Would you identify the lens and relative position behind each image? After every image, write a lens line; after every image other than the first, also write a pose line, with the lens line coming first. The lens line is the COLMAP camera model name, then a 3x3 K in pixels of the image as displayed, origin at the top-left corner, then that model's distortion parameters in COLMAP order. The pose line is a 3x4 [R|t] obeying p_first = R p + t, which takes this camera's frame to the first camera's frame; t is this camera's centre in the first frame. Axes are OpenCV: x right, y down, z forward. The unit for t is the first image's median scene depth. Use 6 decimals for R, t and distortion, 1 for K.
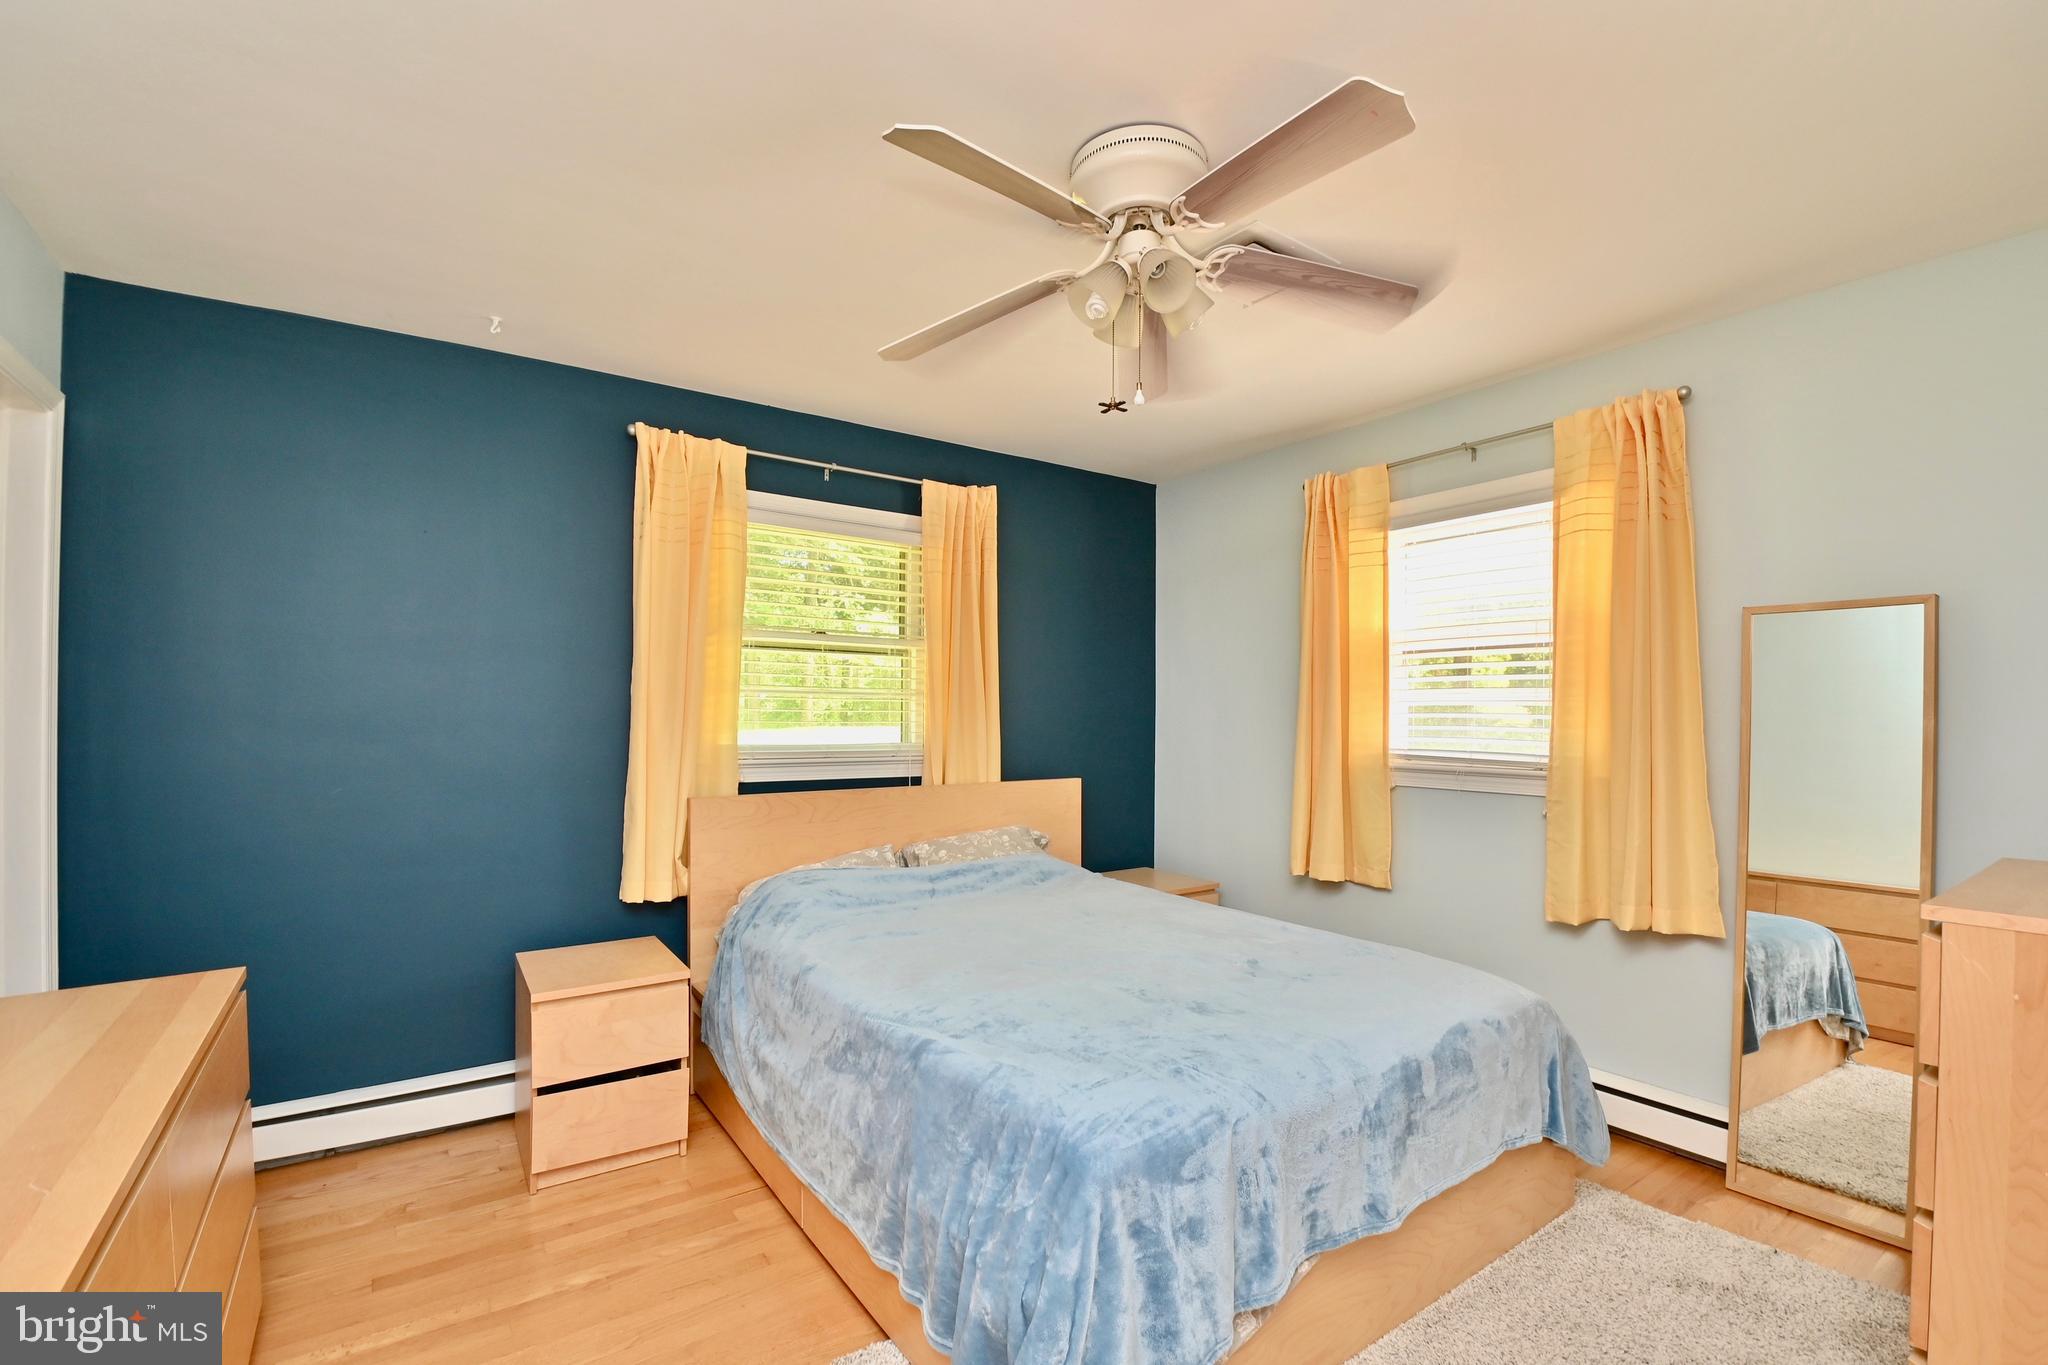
lens RADIAL K [[895.2, 0, 1042.3], [0, 895.2, 714.8], [0, 0, 1]] dist [0.011926, -0.021038]
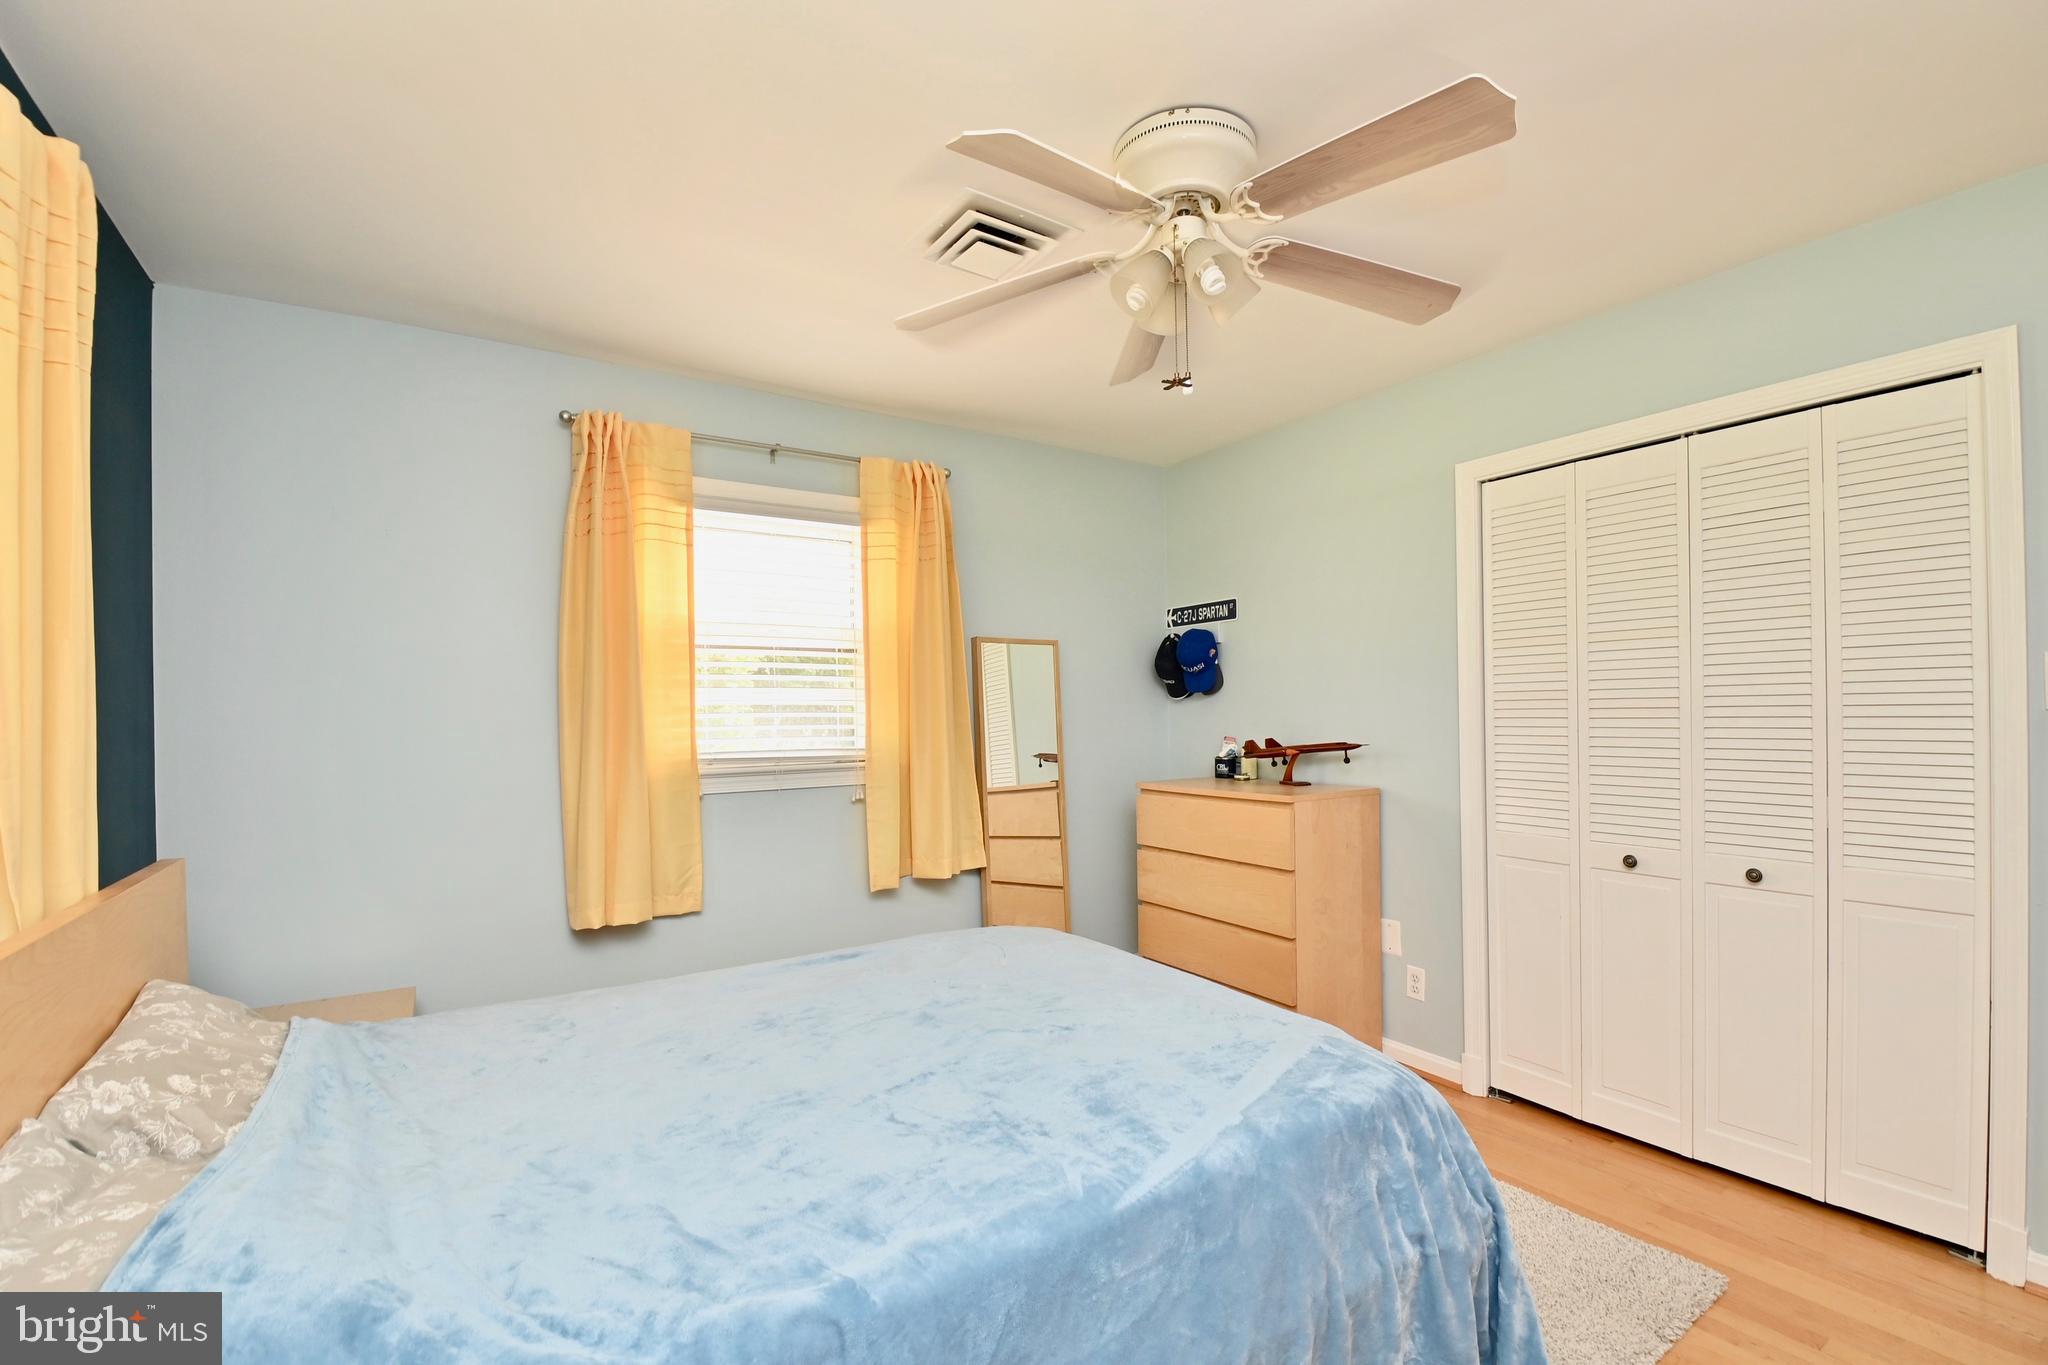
lens RADIAL K [[895.2, 0, 1042.3], [0, 895.2, 714.8], [0, 0, 1]] dist [0.011926, -0.021038]
pose [[0.058458, -0.004807, 0.998278, -0.510685], [0.012647, 0.999912, 0.004074, 0.000391], [-0.998210, 0.012387, 0.058514, 0.641233]]
